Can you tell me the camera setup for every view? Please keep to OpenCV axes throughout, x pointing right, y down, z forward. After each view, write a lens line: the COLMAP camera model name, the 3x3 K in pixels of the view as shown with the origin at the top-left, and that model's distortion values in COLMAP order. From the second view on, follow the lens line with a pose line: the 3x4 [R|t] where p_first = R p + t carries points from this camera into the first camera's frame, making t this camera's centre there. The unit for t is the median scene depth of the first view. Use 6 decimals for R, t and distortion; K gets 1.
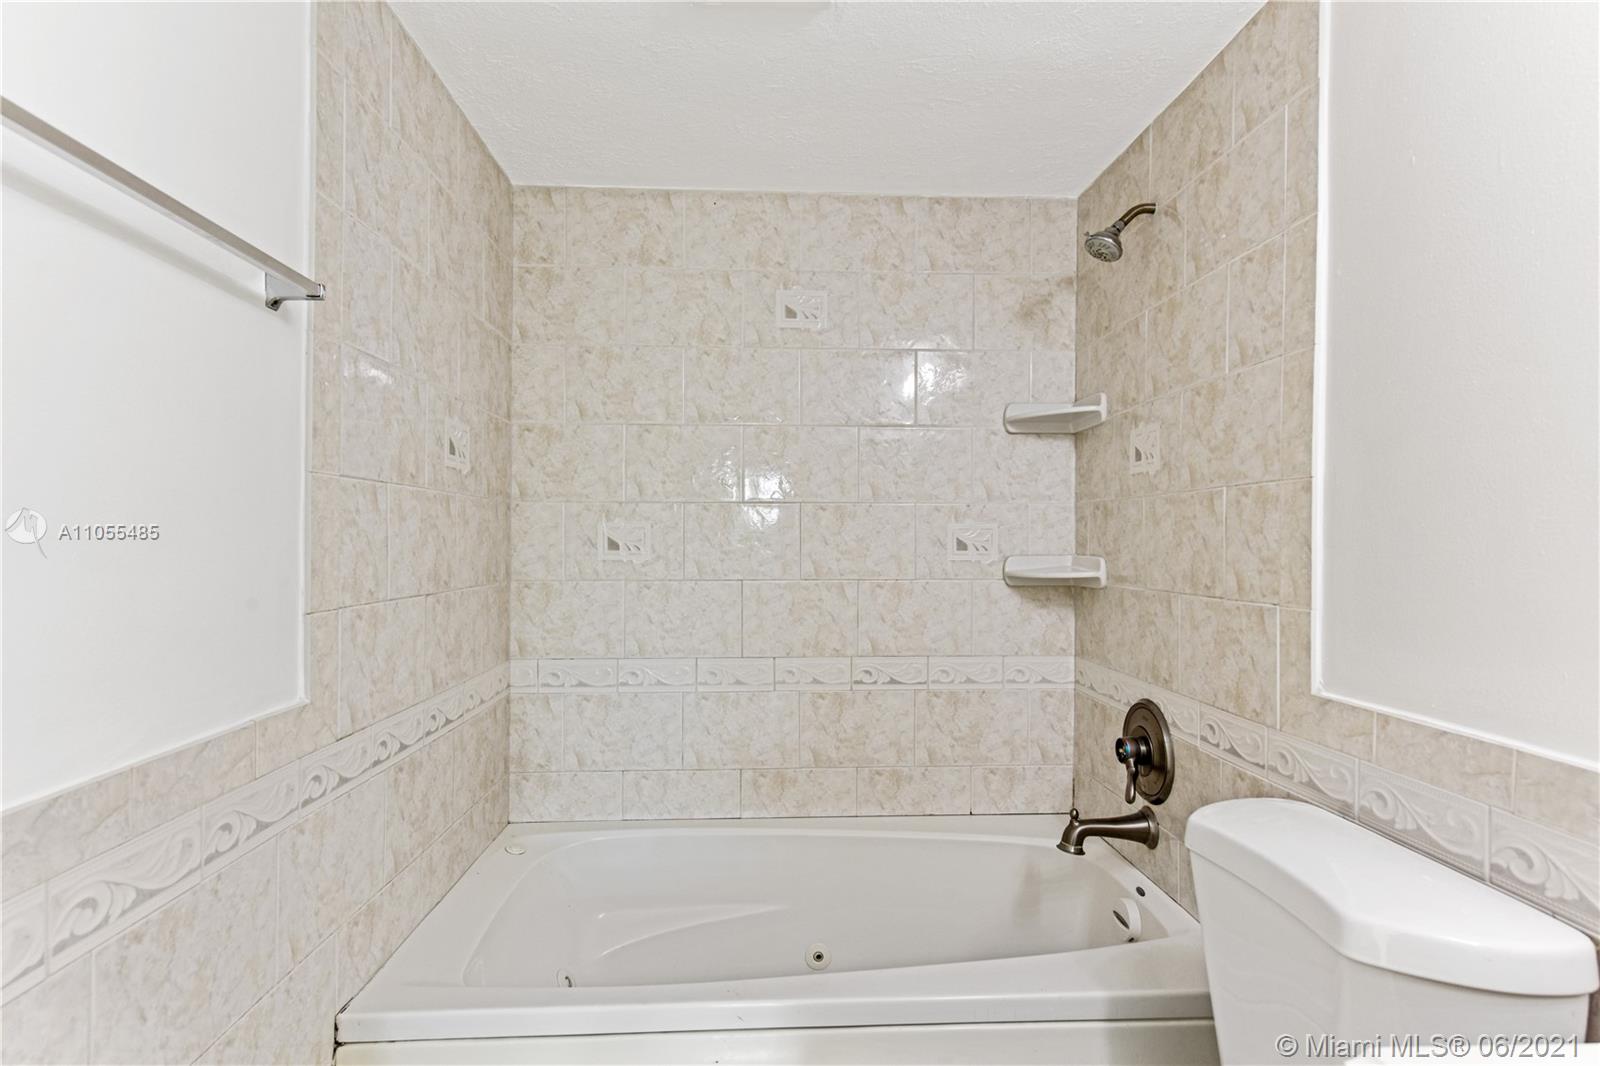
lens RADIAL K [[810.8, 0, 797.6], [0, 810.8, 537.6], [0, 0, 1]] dist [0.012476, -0.002205]
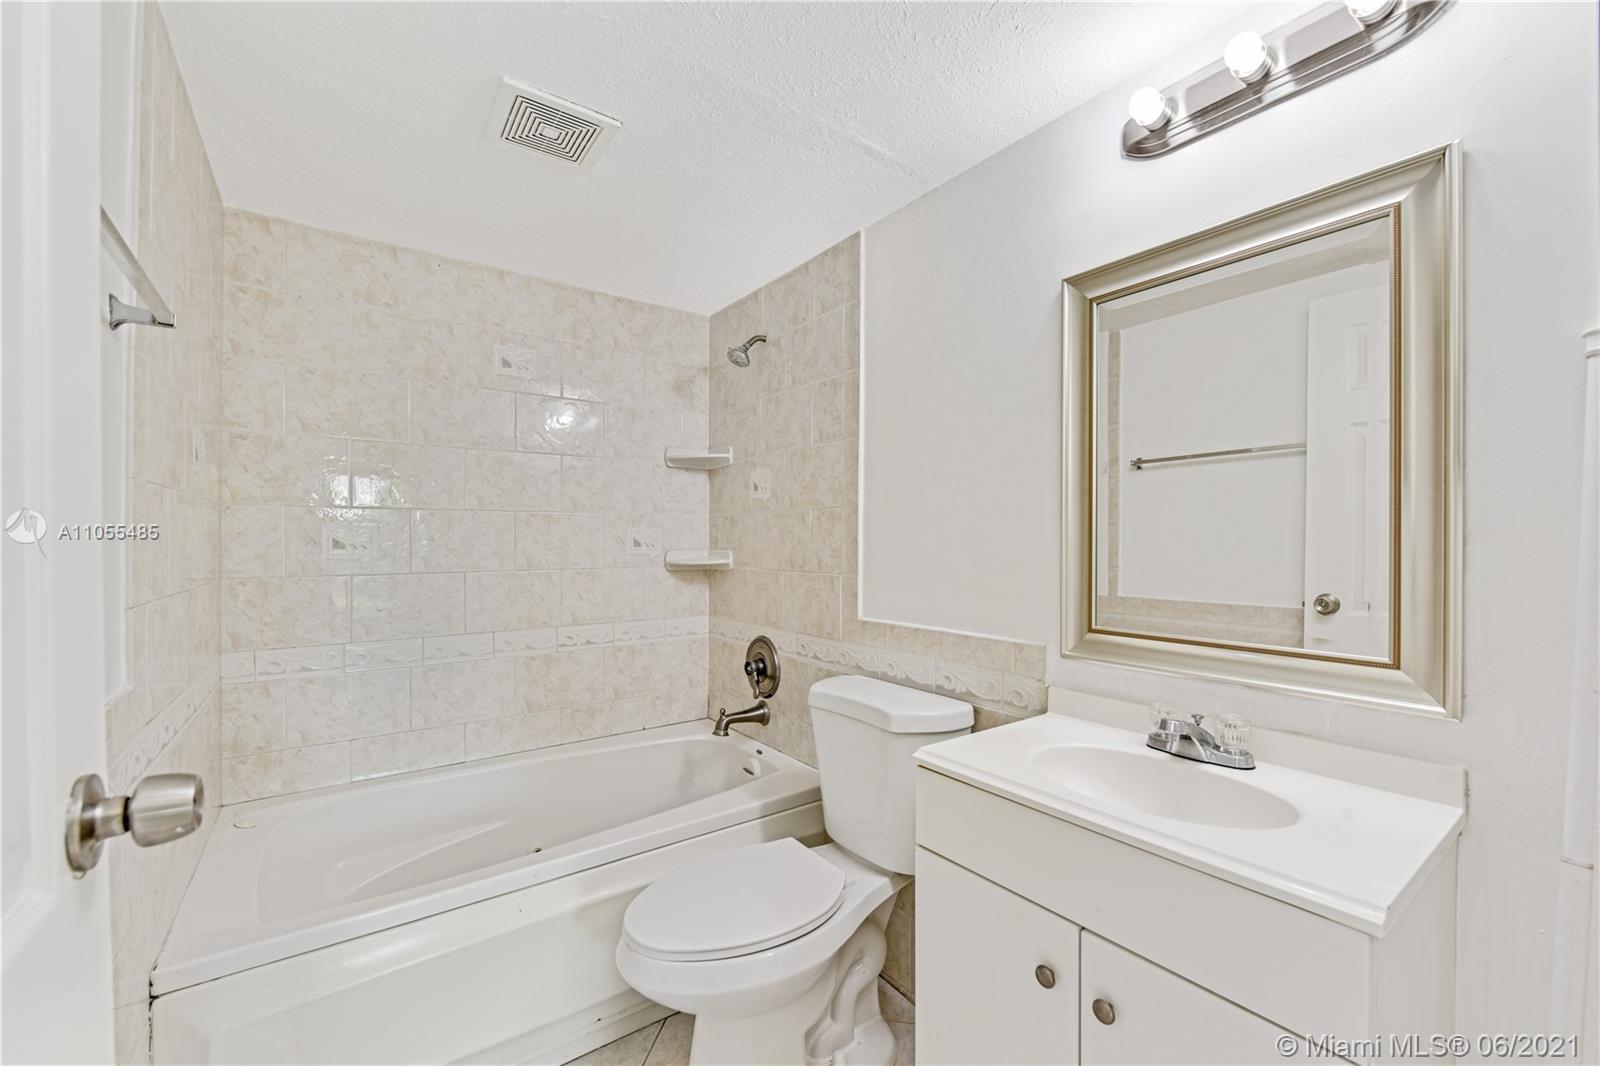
lens RADIAL K [[649.7, 0, 801.5], [0, 649.7, 541.8], [0, 0, 1]] dist [-0.015740, -0.000854]
pose [[0.835660, -0.003818, 0.549233, -0.184210], [0.000429, 0.999980, 0.006299, -0.000450], [-0.549246, -0.005028, 0.835645, -0.117376]]
